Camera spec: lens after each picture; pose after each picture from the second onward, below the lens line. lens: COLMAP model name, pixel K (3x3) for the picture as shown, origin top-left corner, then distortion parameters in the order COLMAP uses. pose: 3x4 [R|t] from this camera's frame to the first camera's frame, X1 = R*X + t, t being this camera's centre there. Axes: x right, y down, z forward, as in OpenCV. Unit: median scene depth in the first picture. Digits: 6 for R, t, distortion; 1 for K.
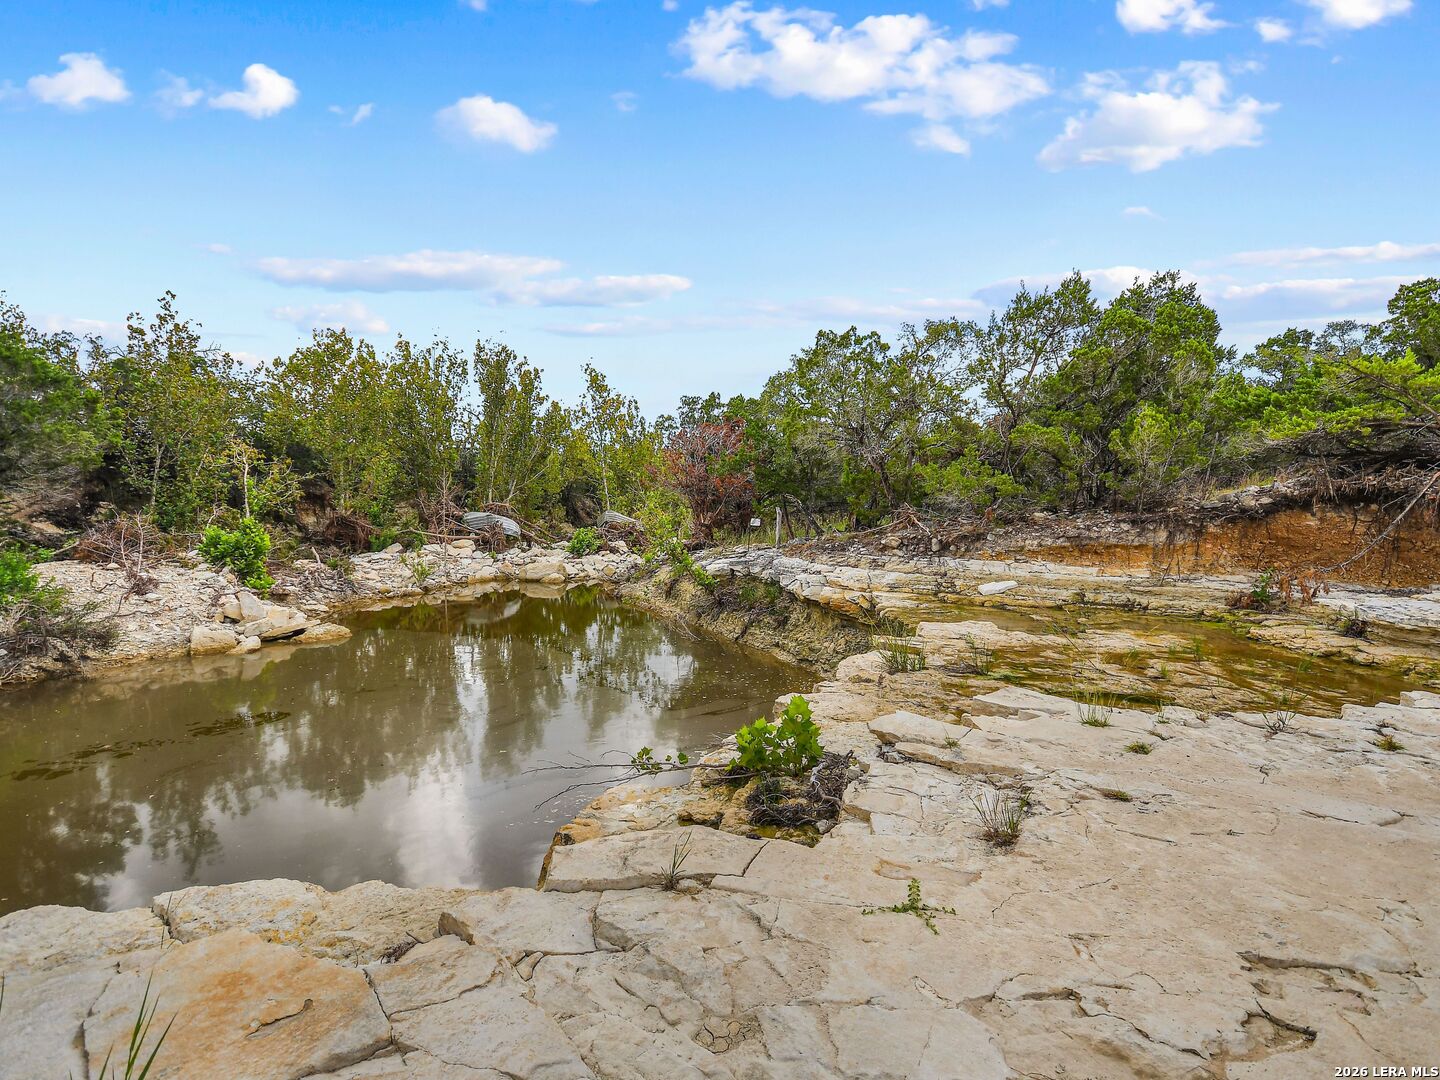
lens RADIAL K [[783.8, 0, 720.0], [0, 783.8, 540.0], [0, 0, 1]] dist [0.001529, 0.000228]
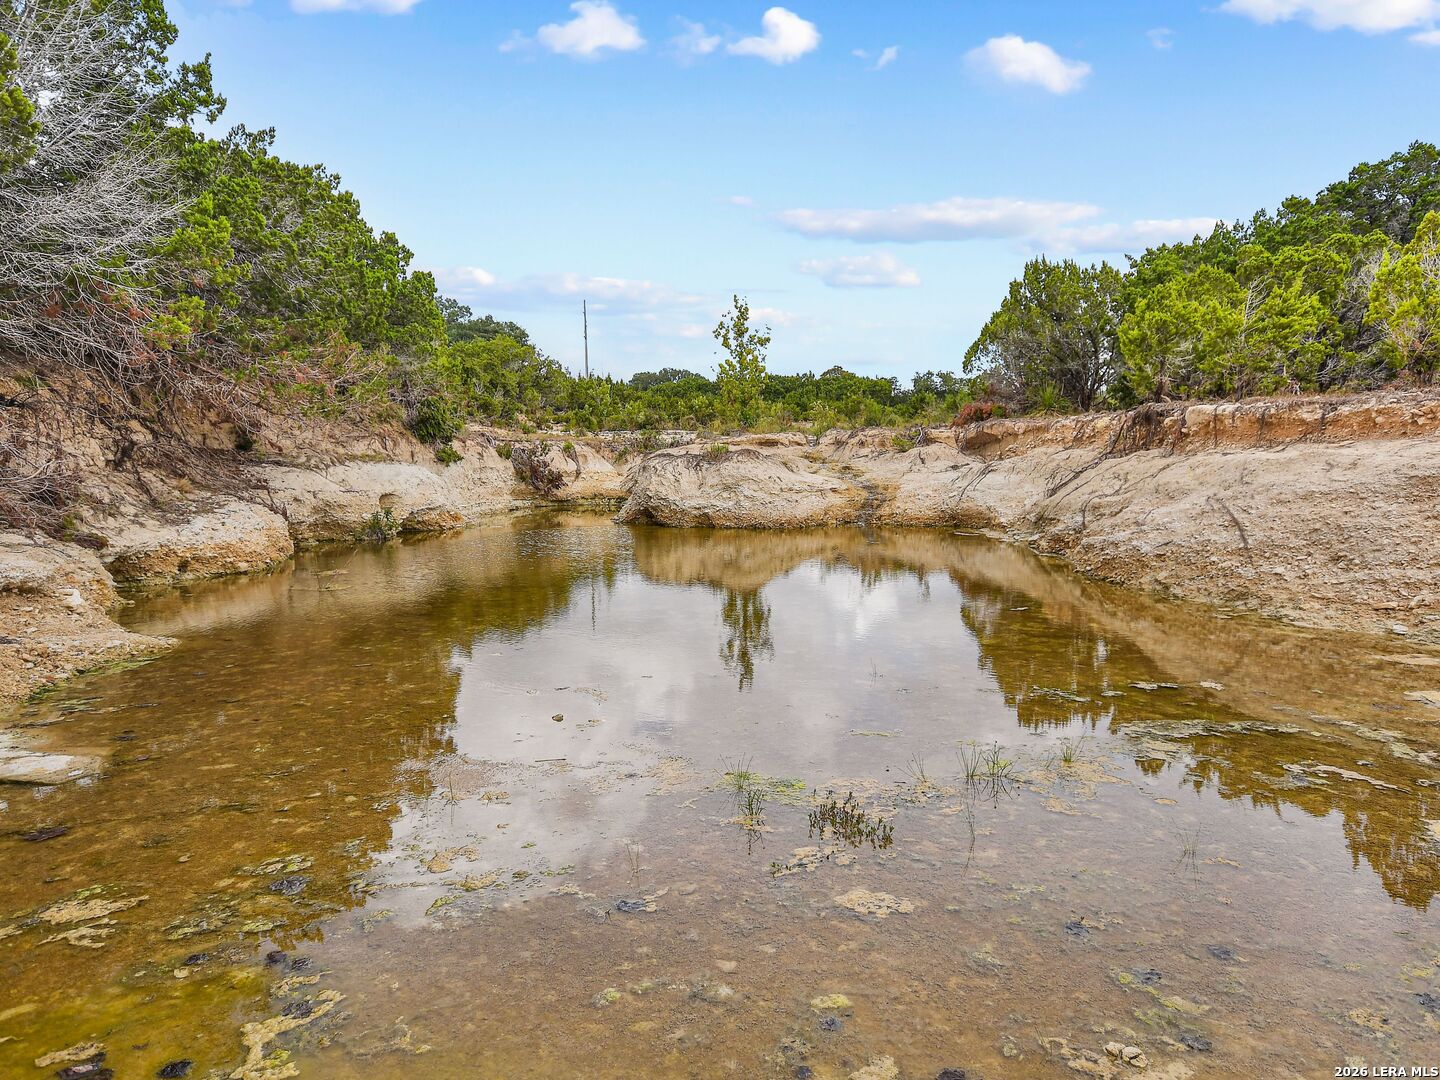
lens RADIAL K [[783.8, 0, 720.0], [0, 783.8, 540.0], [0, 0, 1]] dist [0.001529, 0.000228]
pose [[0.999752, -0.022064, 0.002865, -0.676345], [0.022062, 0.999756, 0.000886, 0.041587], [-0.002884, -0.000822, 0.999996, 0.041278]]
